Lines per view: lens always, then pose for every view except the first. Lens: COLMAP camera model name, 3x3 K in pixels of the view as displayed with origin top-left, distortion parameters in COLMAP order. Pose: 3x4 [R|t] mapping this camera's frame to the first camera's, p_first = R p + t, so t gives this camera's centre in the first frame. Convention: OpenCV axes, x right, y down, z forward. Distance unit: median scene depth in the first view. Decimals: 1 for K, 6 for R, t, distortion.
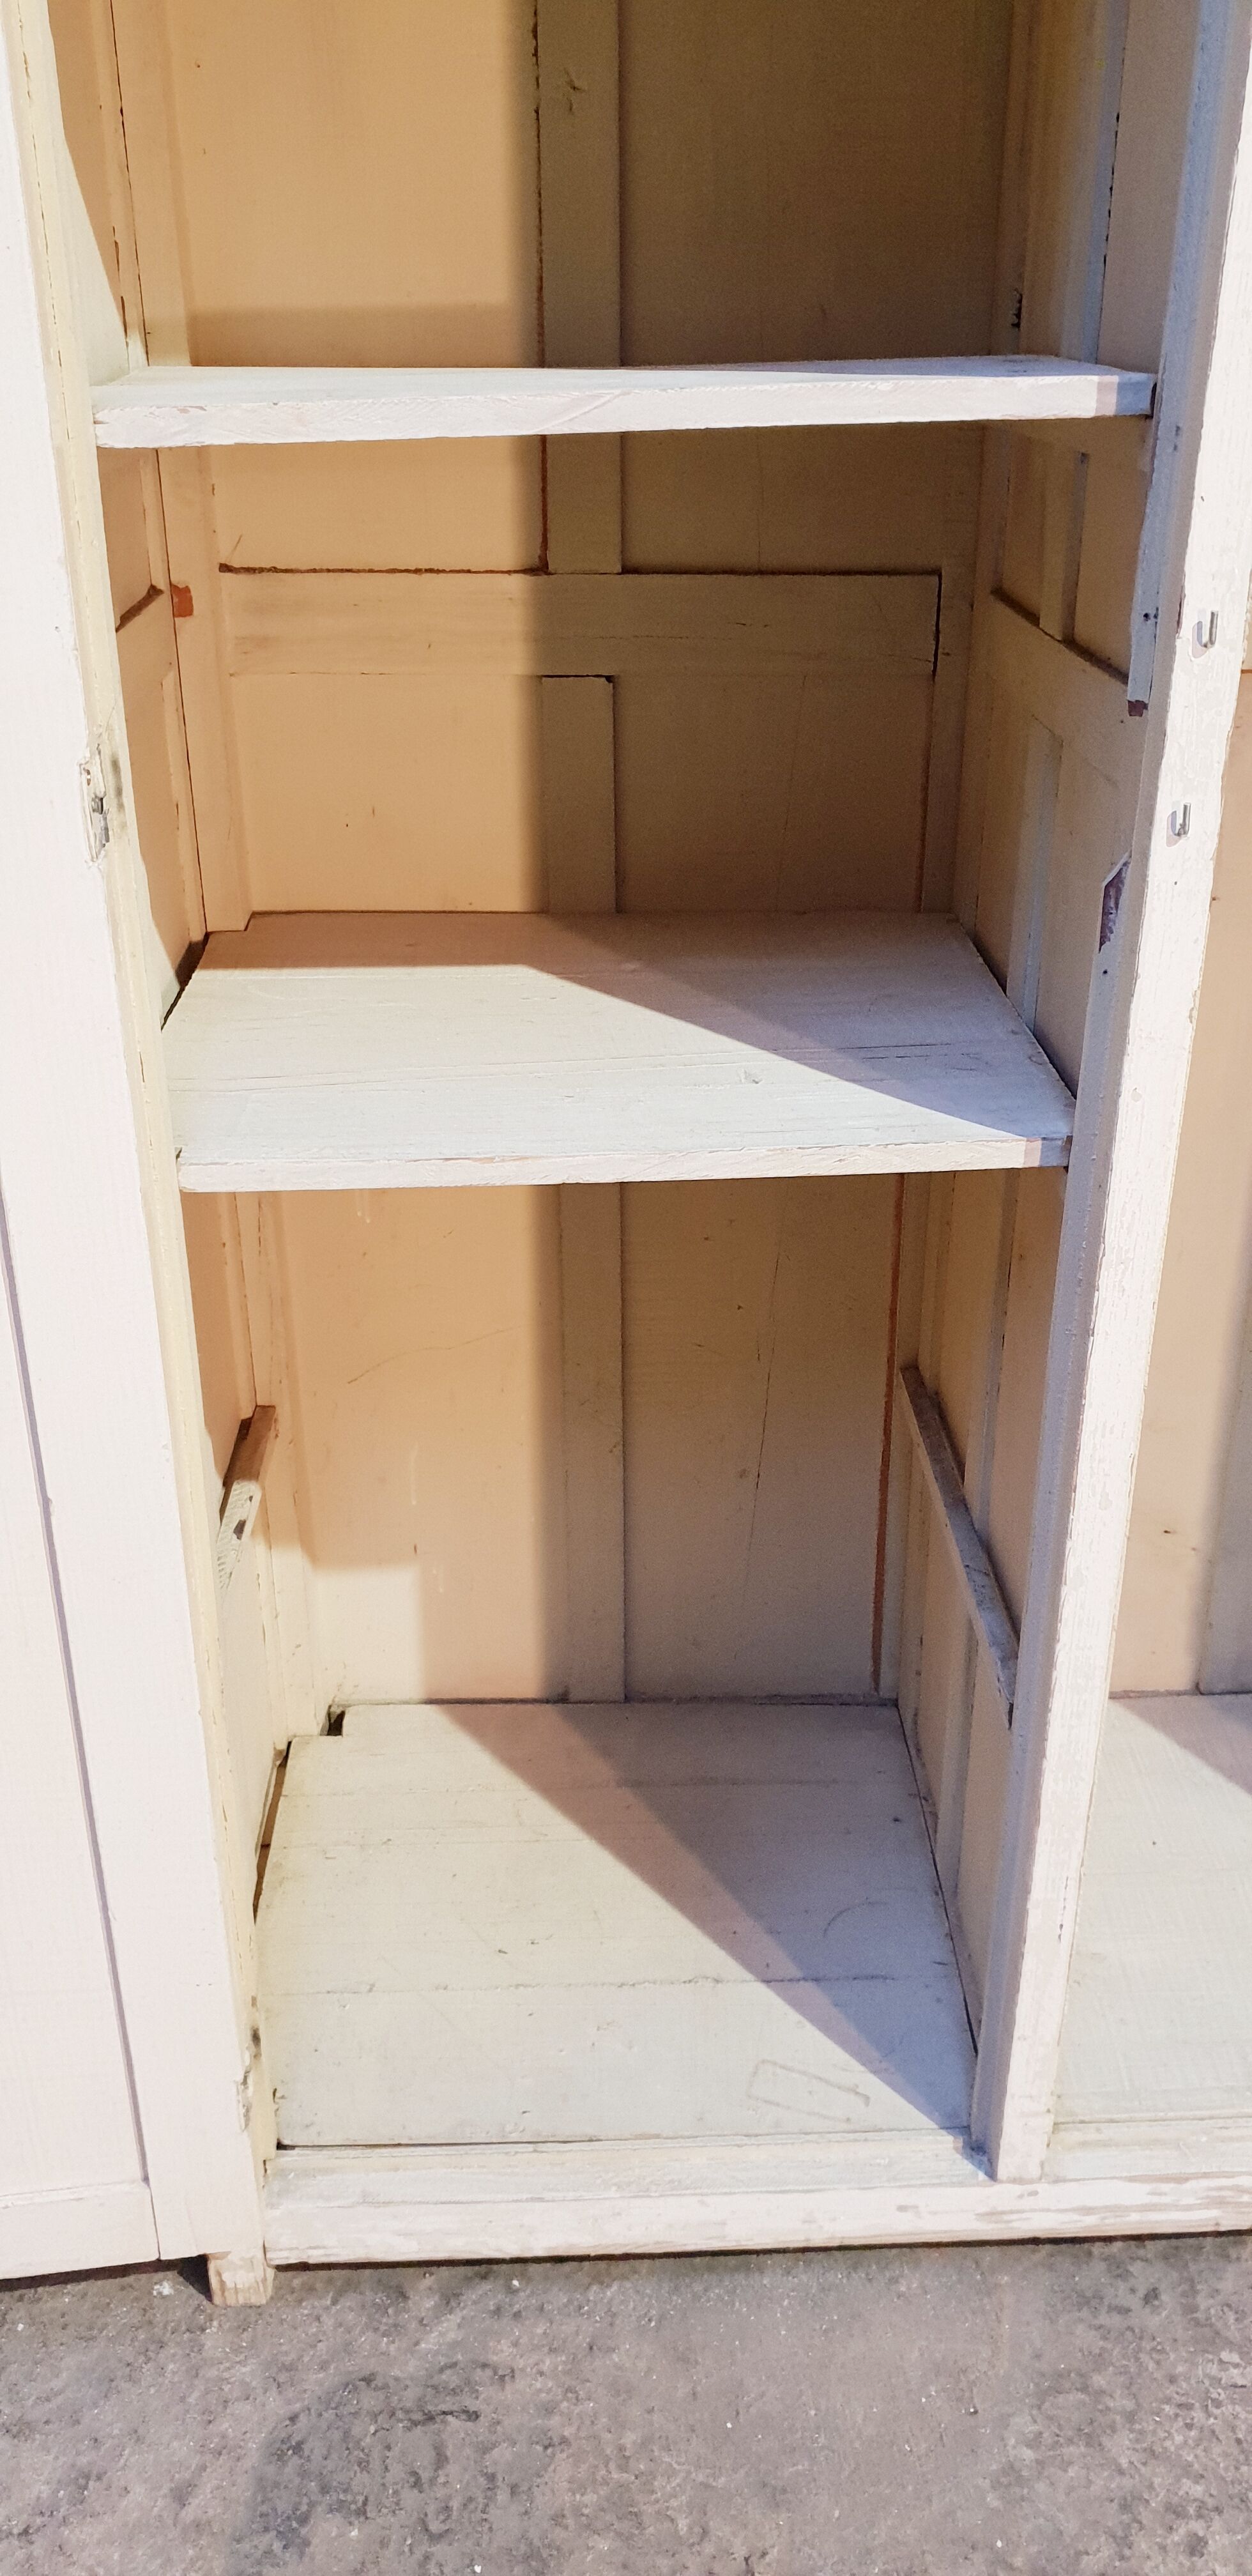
lens RADIAL K [[2021.2, 0, 664.1], [0, 2021.2, 1278.6], [0, 0, 1]] dist [-0.011891, 0.035094]
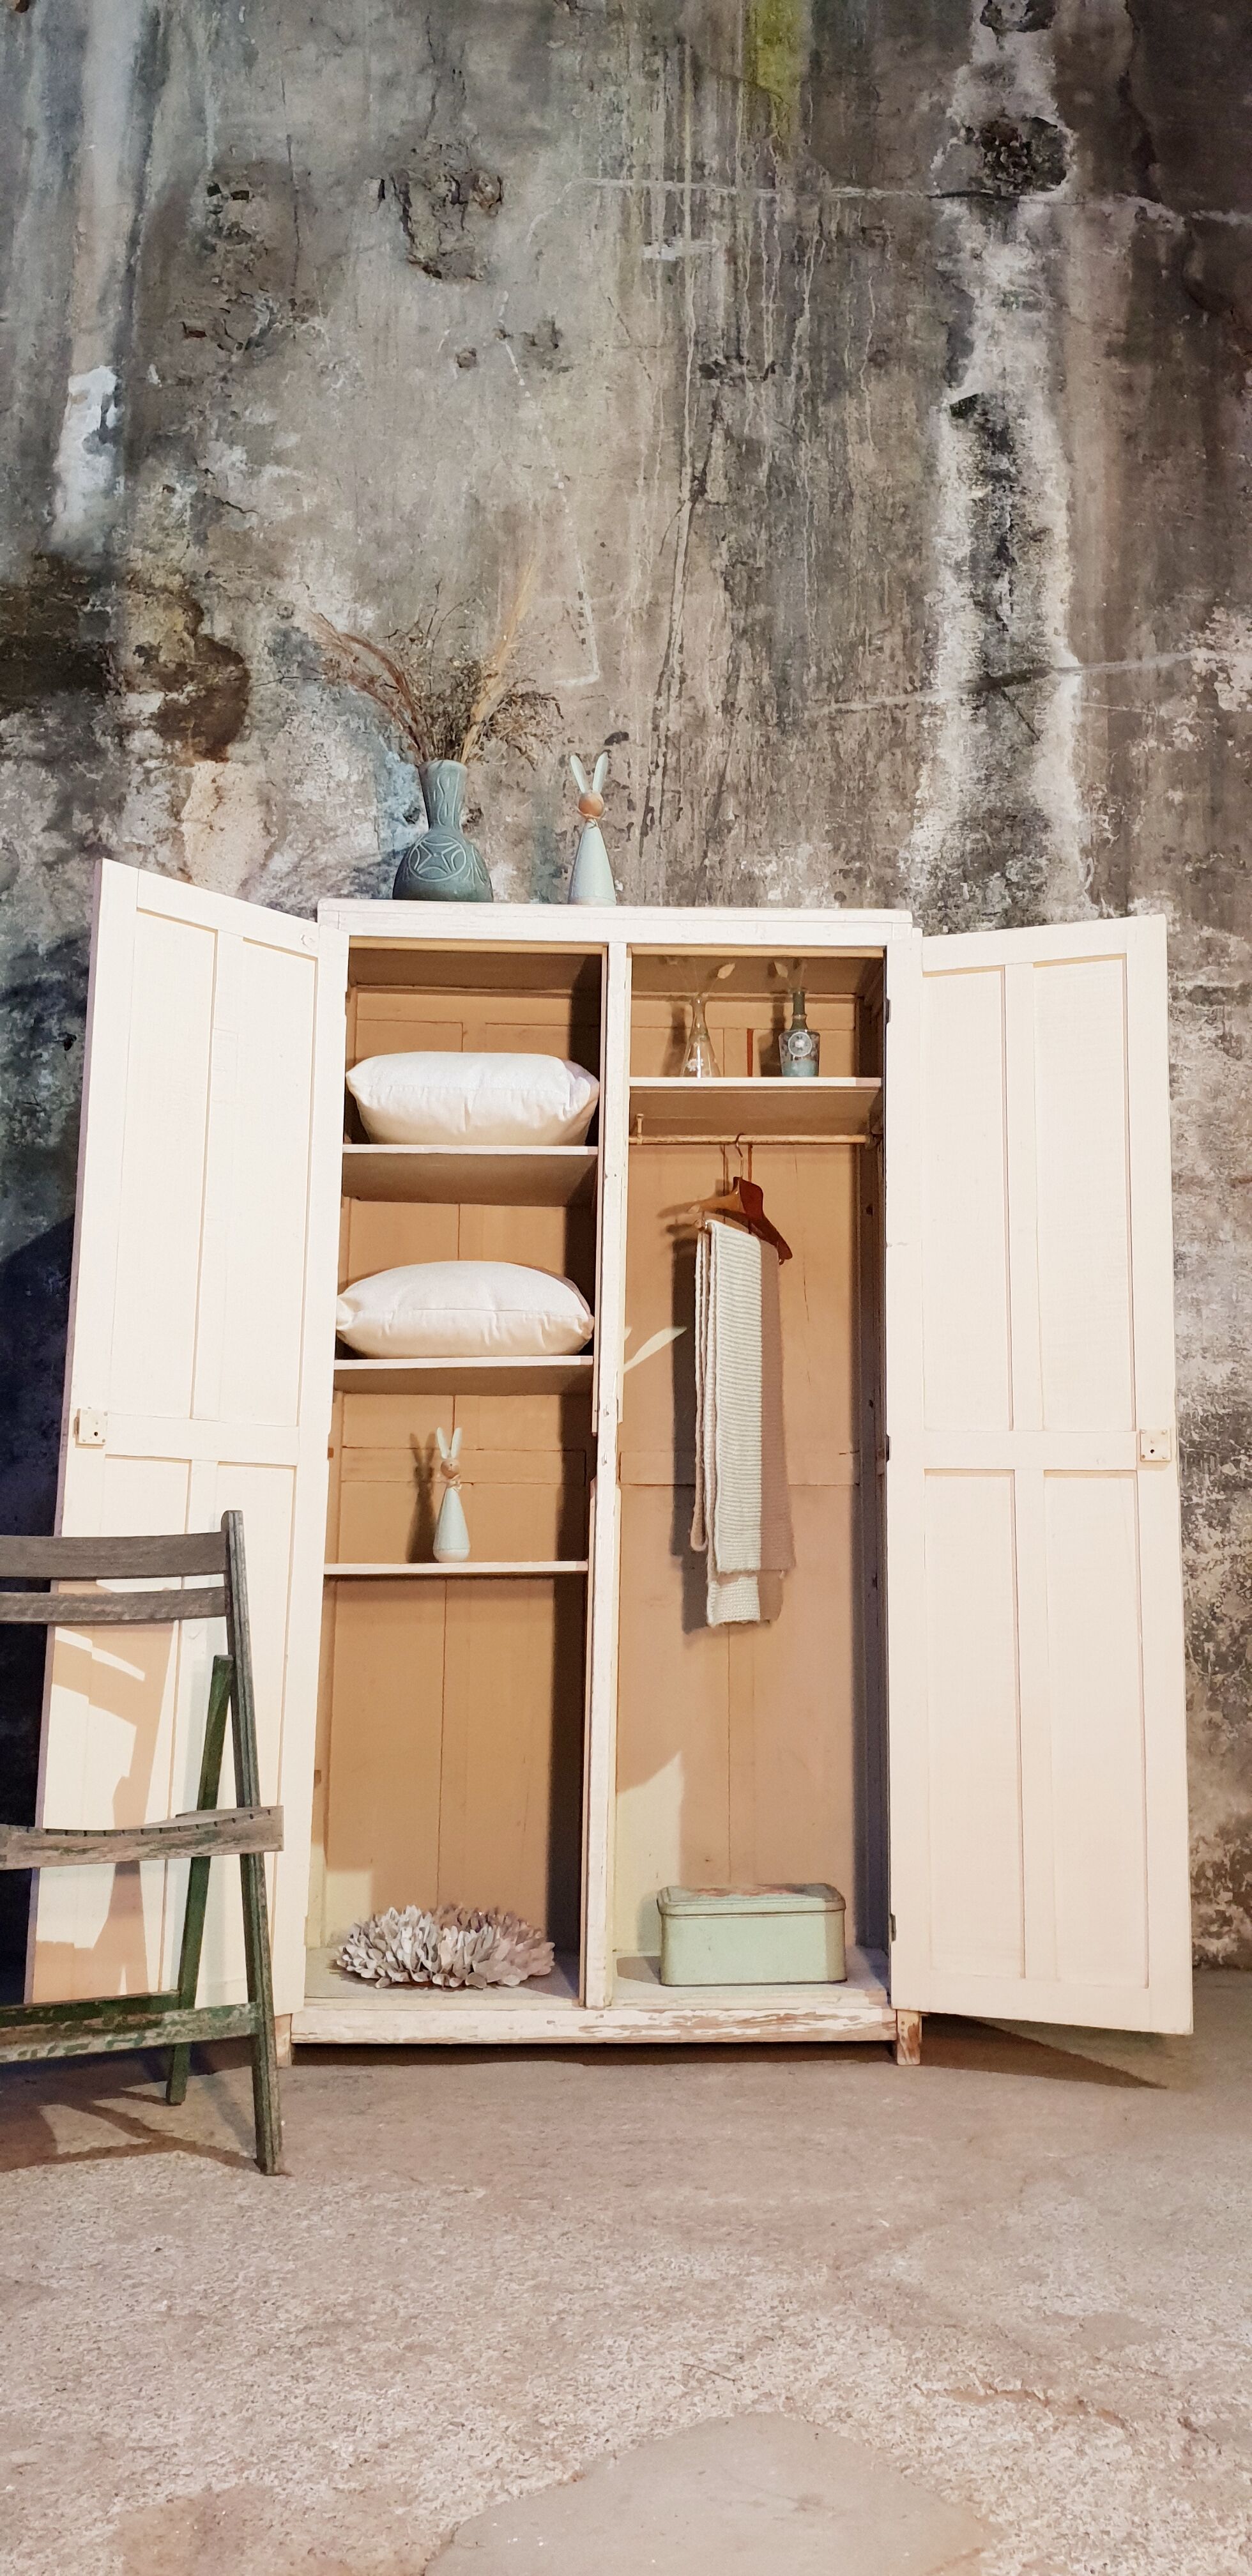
lens RADIAL K [[1983.3, 0, 648.9], [0, 1983.3, 1289.5], [0, 0, 1]] dist [0.174268, -0.621641]
pose [[0.999920, 0.005951, -0.011155, 0.271895], [-0.011281, 0.818351, -0.574608, 1.179201], [0.005709, 0.574688, 0.818353, -1.588846]]
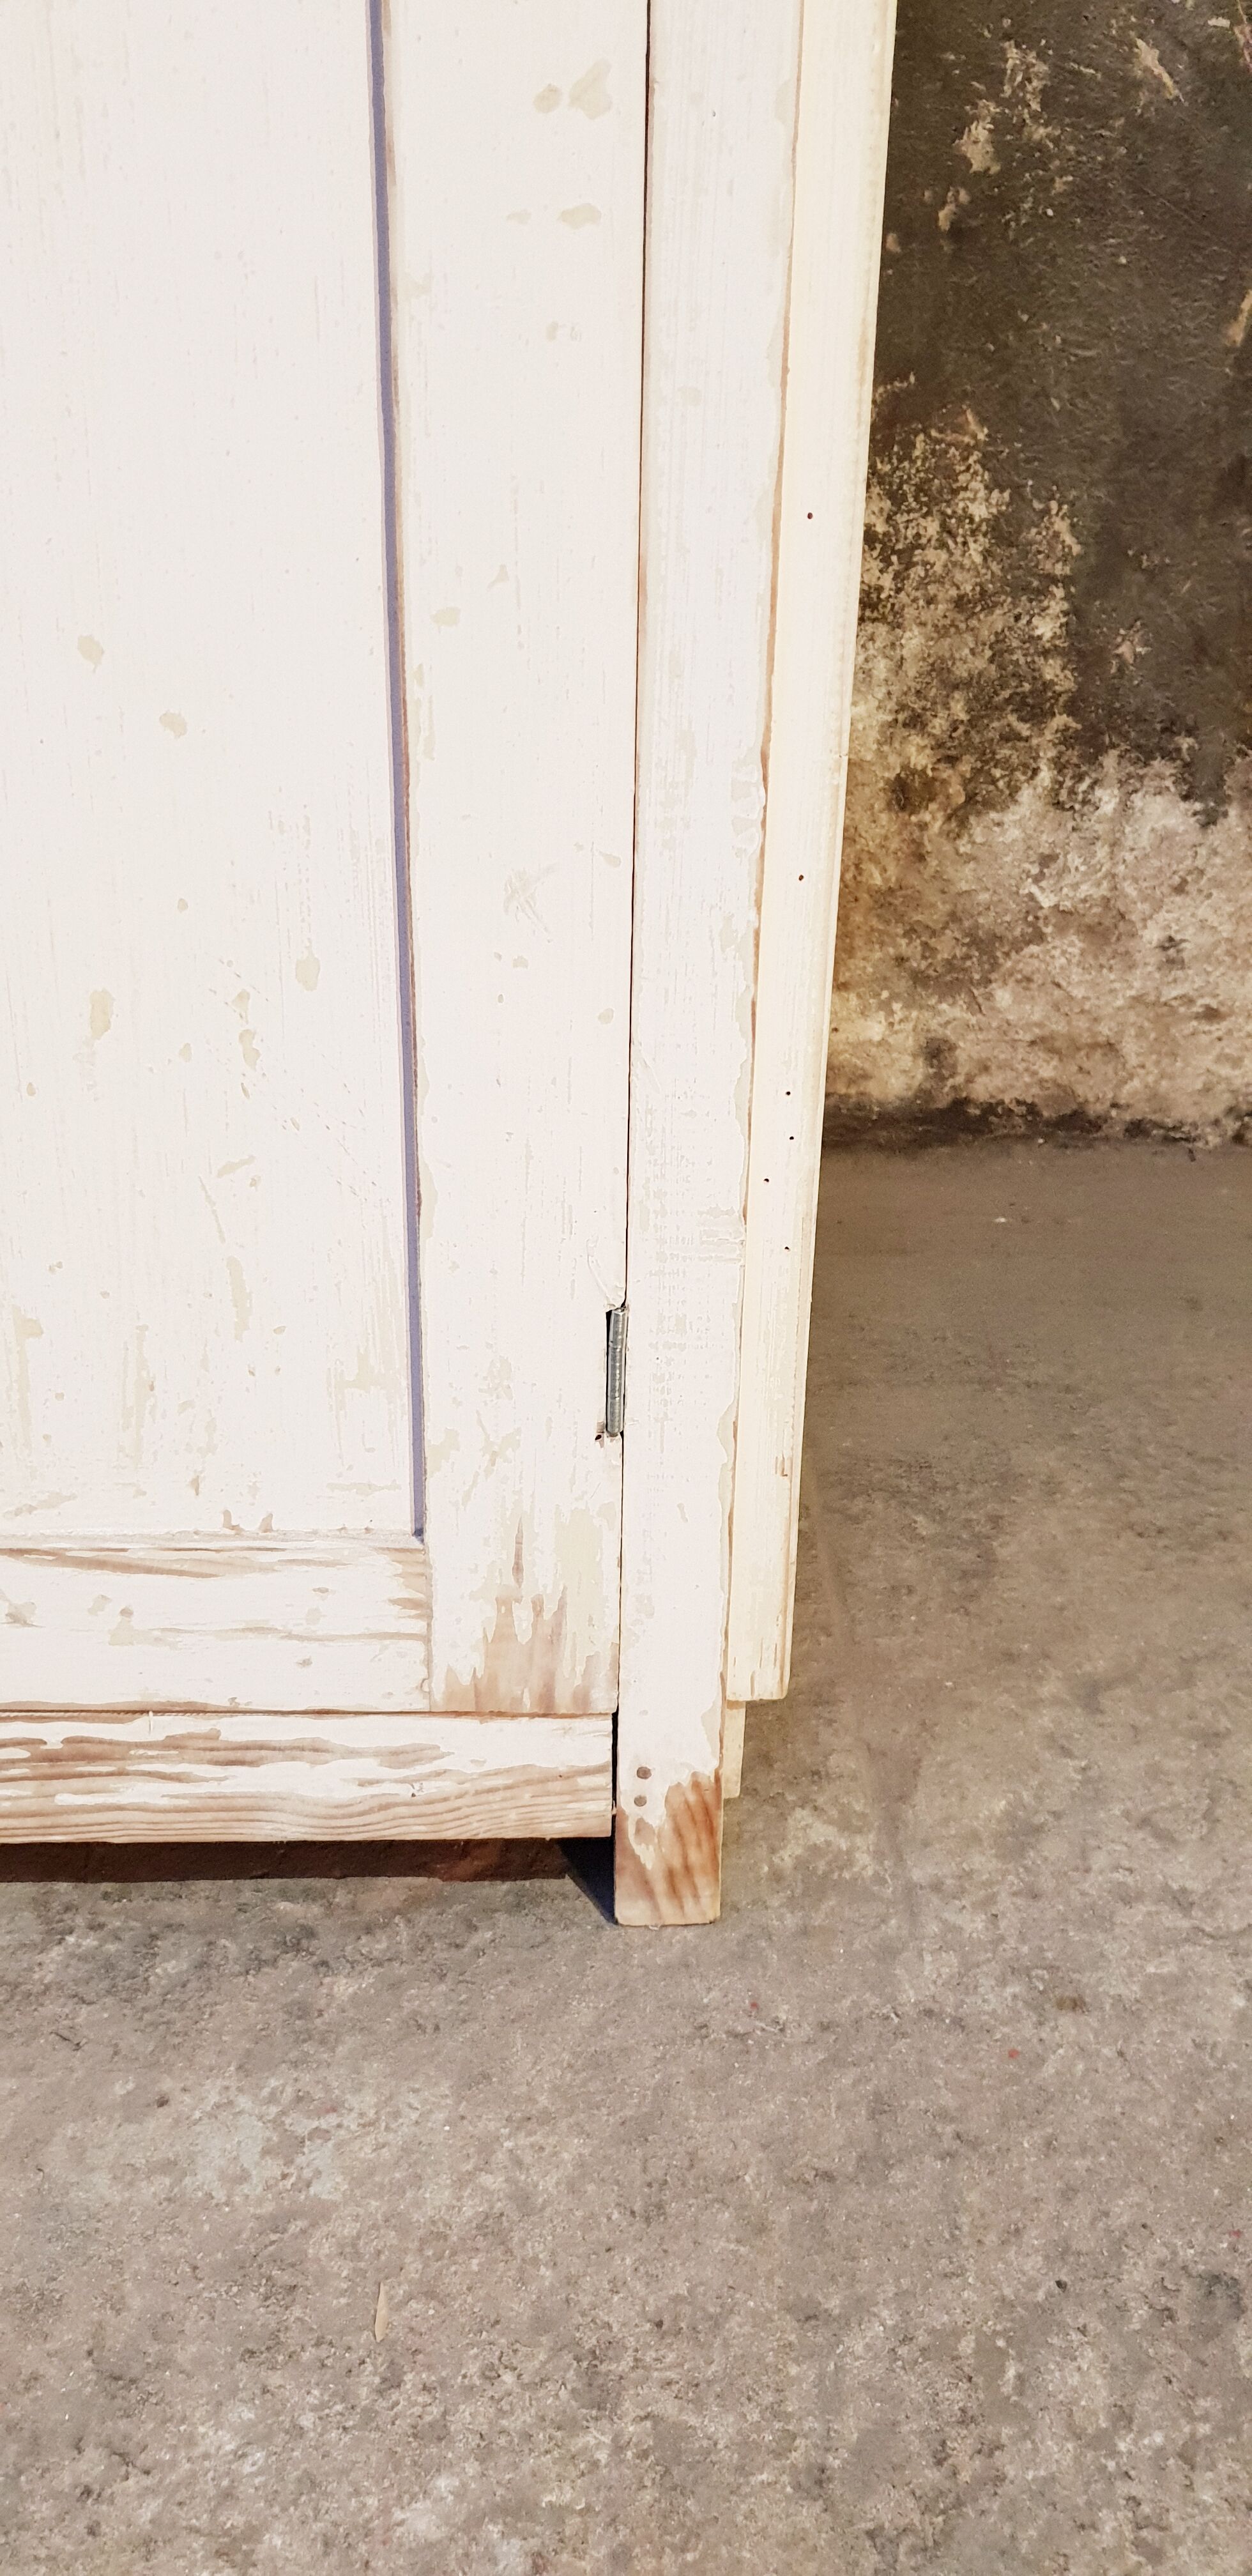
lens RADIAL K [[2024.1, 0, 643.6], [0, 2024.1, 1279.8], [0, 0, 1]] dist [-0.004080, 0.033414]
pose [[0.999571, 0.027580, -0.009876, 0.575084], [-0.028032, 0.998403, -0.049048, 0.363432], [0.008508, 0.049304, 0.998748, 0.507574]]
